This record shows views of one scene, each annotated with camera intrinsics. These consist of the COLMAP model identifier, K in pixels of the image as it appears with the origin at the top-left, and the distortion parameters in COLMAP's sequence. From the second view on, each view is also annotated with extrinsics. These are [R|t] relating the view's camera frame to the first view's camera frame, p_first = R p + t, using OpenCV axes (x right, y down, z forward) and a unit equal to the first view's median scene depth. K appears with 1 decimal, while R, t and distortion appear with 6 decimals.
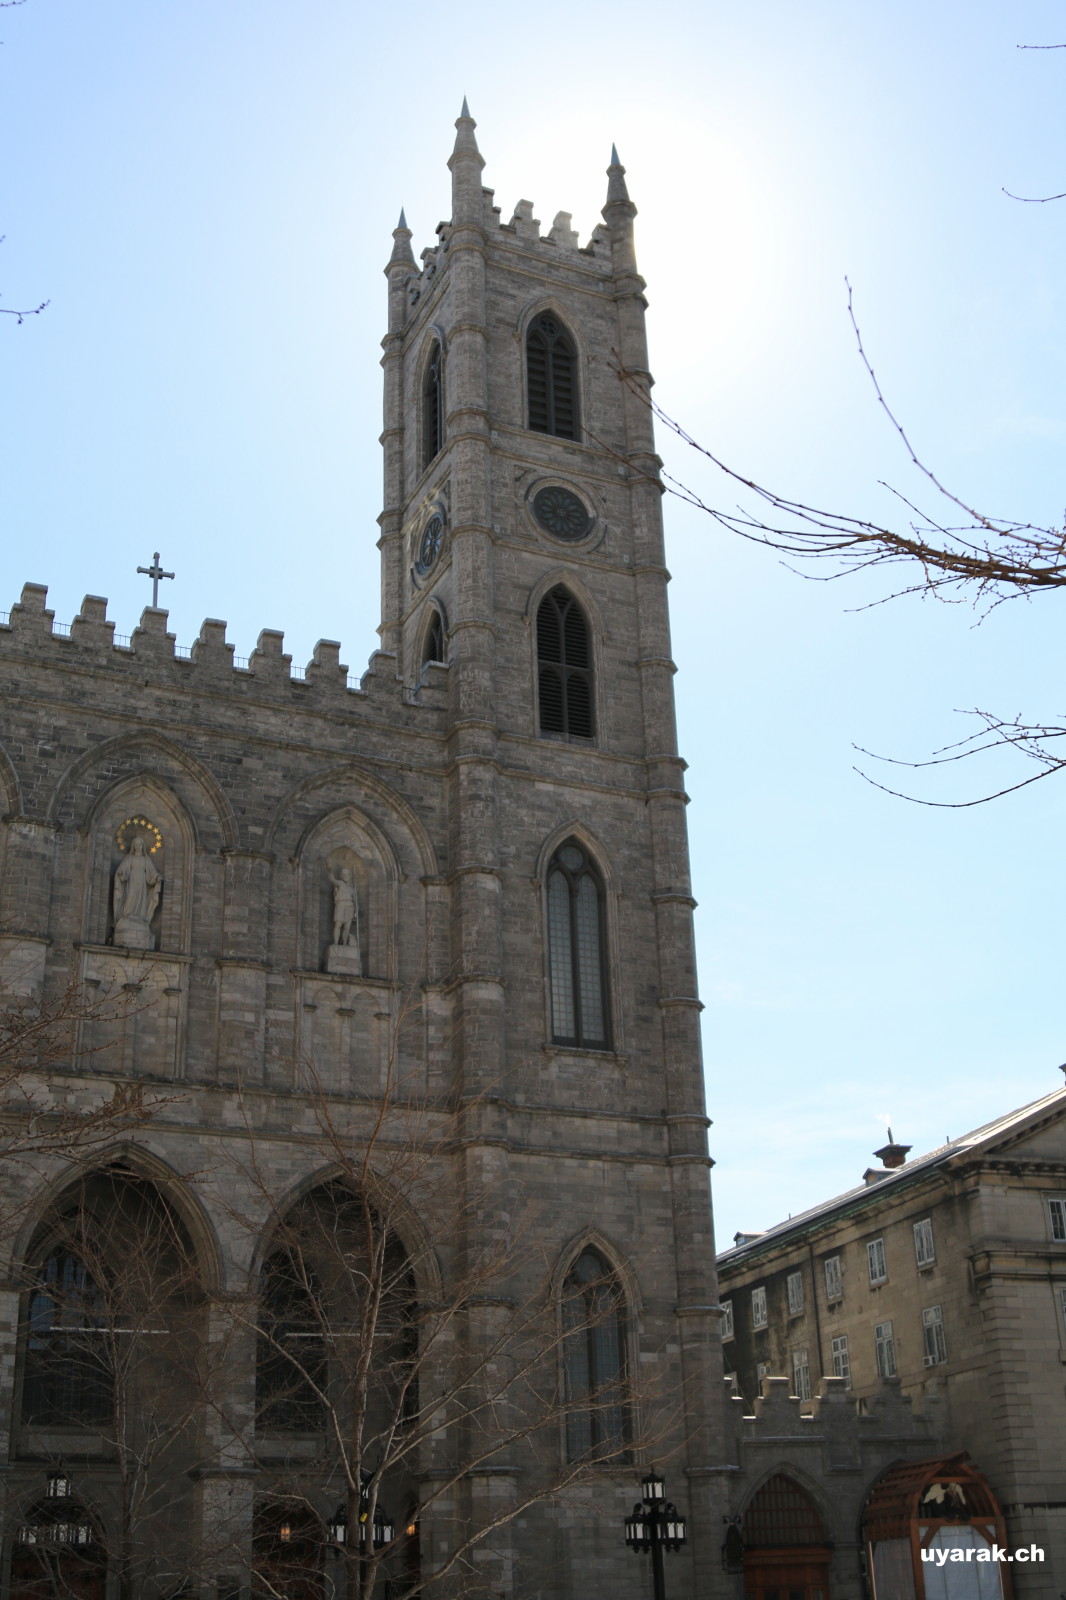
lens RADIAL K [[1832.4, 0, 533.5], [0, 1832.4, 819.1], [0, 0, 1]] dist [-0.104835, 0.037685]
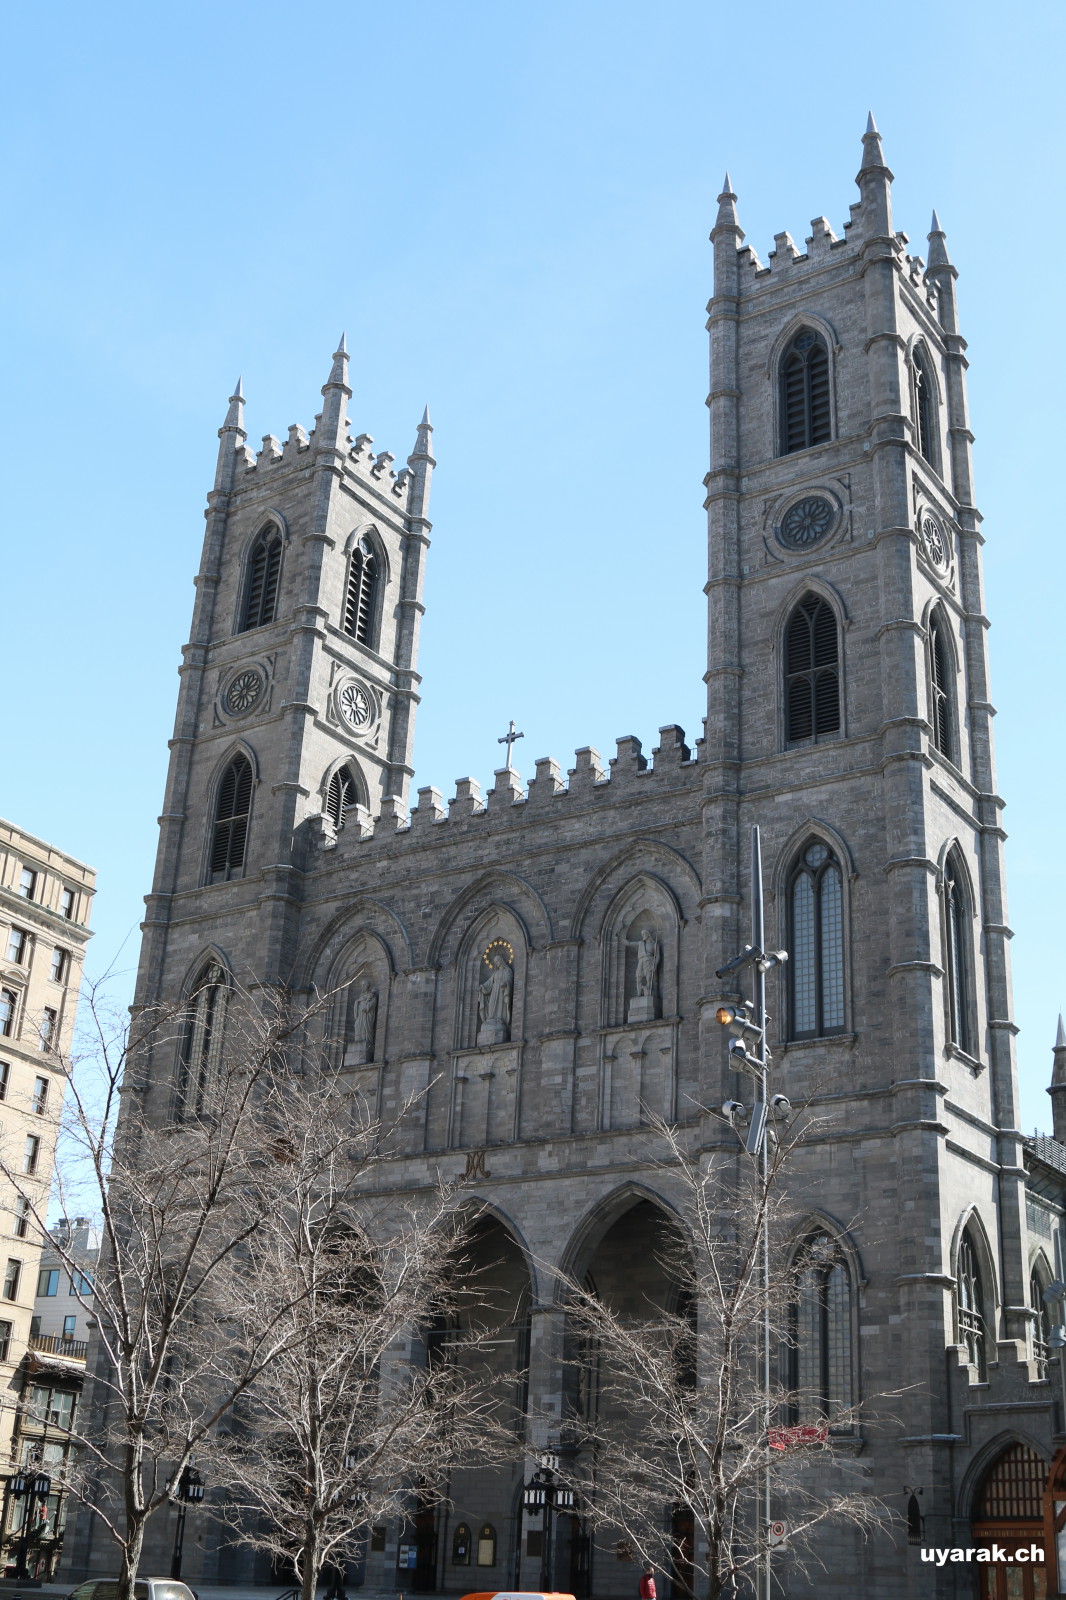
lens RADIAL K [[1796.6, 0, 560.7], [0, 1796.6, 799.4], [0, 0, 1]] dist [-0.121226, 0.066625]
pose [[0.513382, -0.301698, -0.803378, 0.834260], [0.296821, 0.940809, -0.163631, 0.123784], [0.805193, -0.154454, 0.572545, 0.327431]]
